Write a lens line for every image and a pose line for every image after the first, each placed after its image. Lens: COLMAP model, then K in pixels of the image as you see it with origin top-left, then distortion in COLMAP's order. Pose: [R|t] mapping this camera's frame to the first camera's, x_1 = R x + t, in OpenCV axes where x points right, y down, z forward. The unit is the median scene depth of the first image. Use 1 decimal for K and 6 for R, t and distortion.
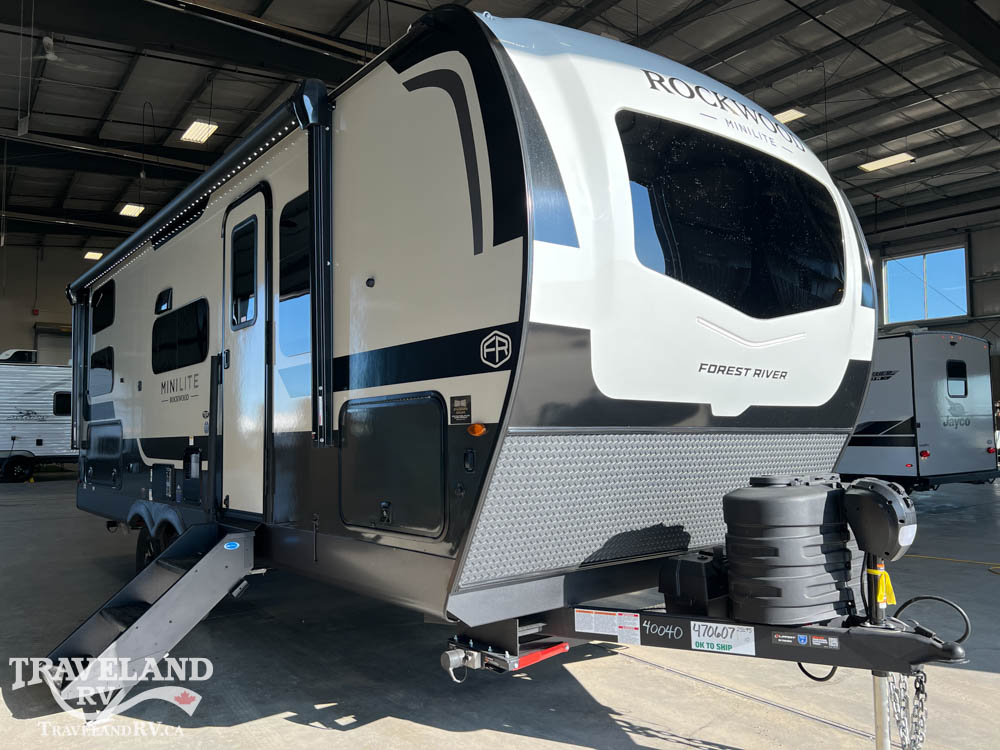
lens RADIAL K [[757.0, 0, 498.5], [0, 757.0, 379.4], [0, 0, 1]] dist [0.051313, -0.062945]
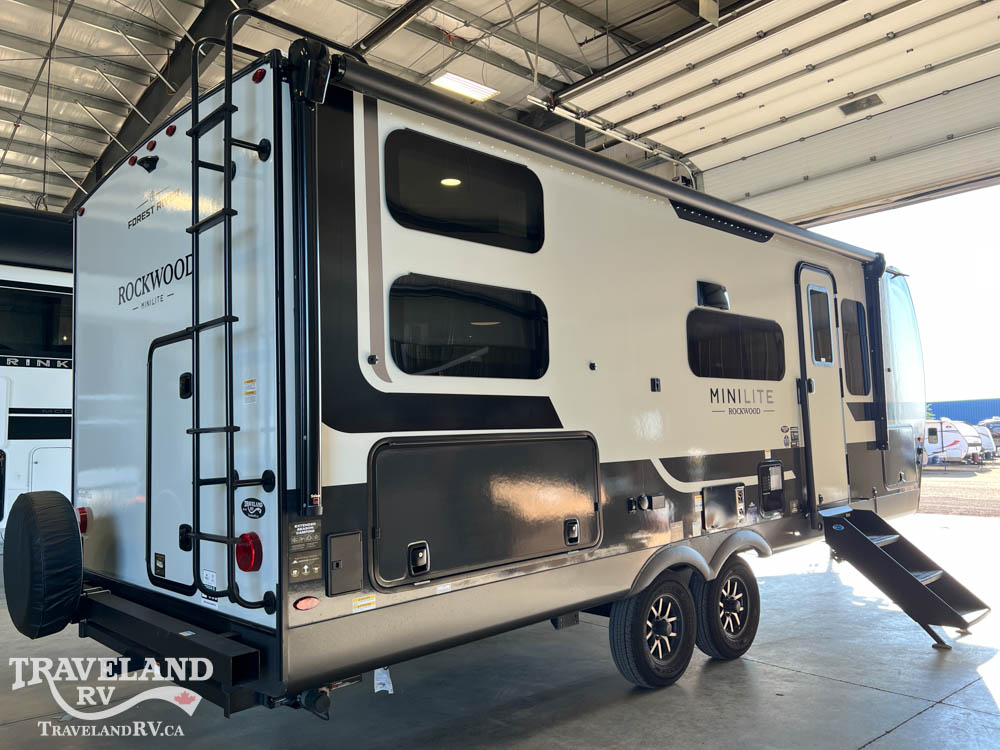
lens RADIAL K [[757.0, 0, 498.5], [0, 757.0, 379.4], [0, 0, 1]] dist [0.051313, -0.062945]
pose [[-0.090472, 0.093861, 0.991466, -1.414016], [-0.033109, 0.994715, -0.097190, 0.093201], [-0.995348, -0.041620, -0.086886, 1.473863]]
